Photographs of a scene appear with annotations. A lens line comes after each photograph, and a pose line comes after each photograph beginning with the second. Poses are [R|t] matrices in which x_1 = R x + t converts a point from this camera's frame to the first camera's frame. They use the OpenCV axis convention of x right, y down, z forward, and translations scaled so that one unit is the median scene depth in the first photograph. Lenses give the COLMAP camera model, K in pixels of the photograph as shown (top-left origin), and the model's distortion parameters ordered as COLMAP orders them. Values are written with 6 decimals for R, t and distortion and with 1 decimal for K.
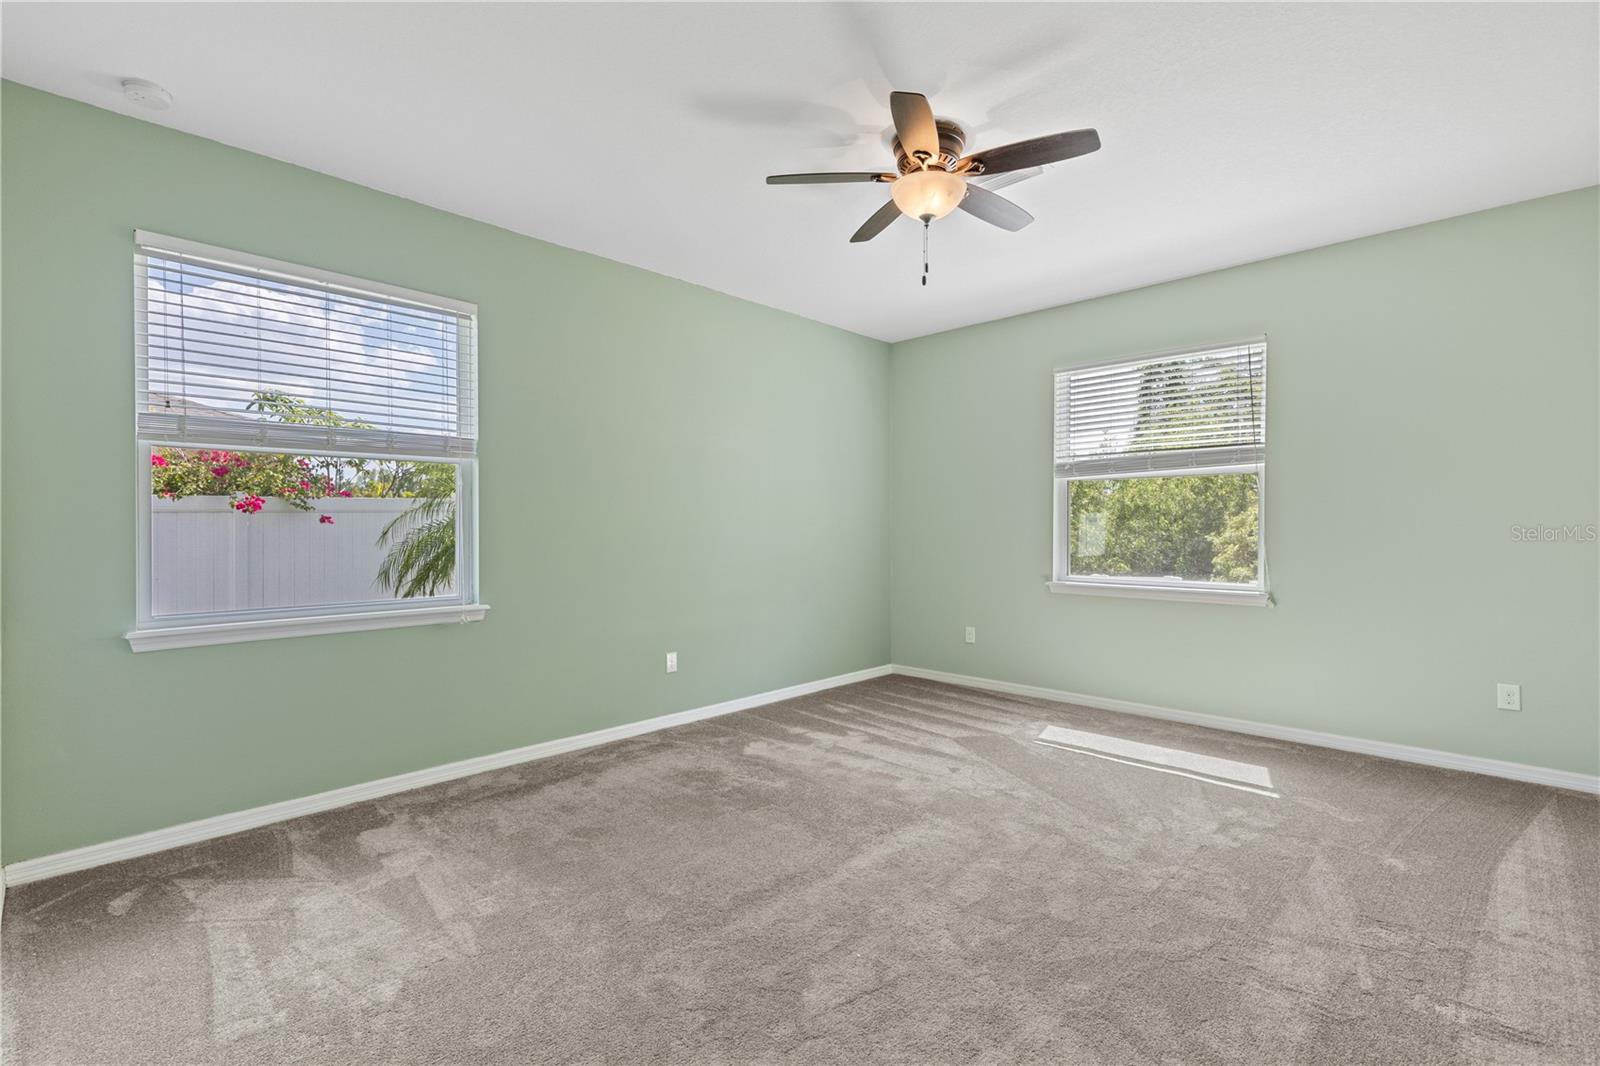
lens RADIAL K [[731.6, 0, 795.7], [0, 731.6, 529.5], [0, 0, 1]] dist [0.003050, -0.001087]
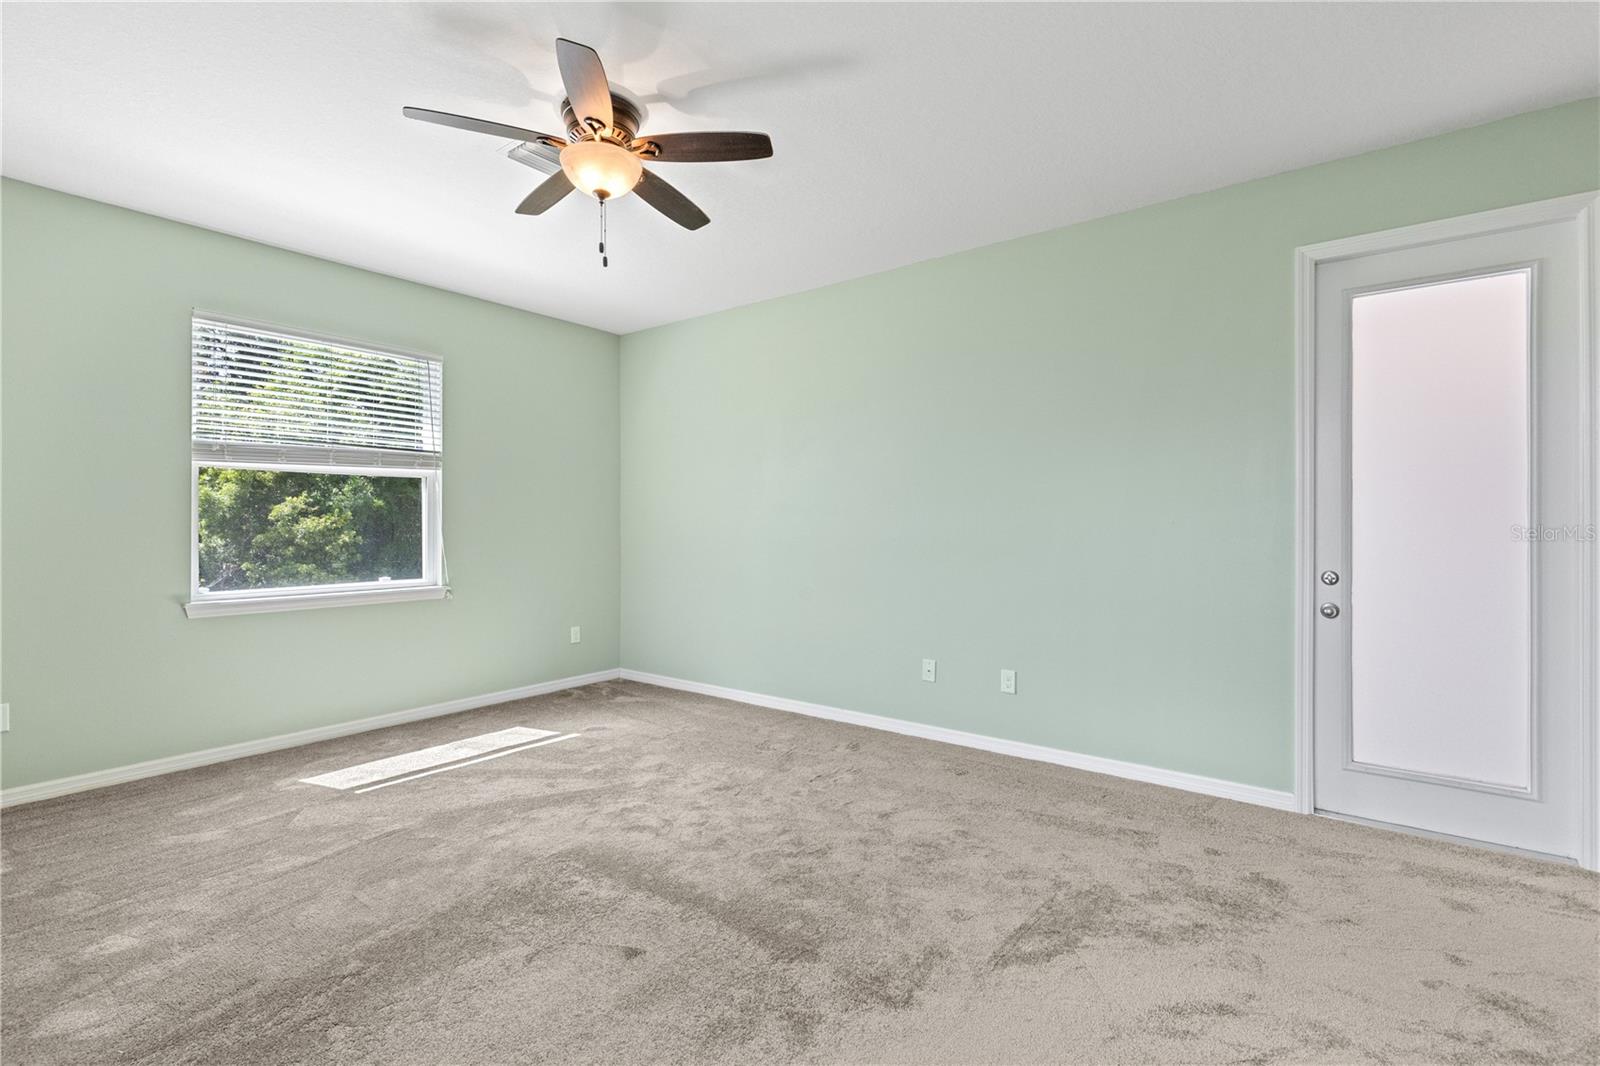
lens RADIAL K [[731.6, 0, 782.5], [0, 731.6, 522.0], [0, 0, 1]] dist [0.003050, -0.001087]
pose [[-0.115498, -0.000146, 0.993308, -0.535733], [-0.004184, 0.999991, -0.000340, -0.013895], [-0.993299, -0.004196, -0.115498, 0.614337]]
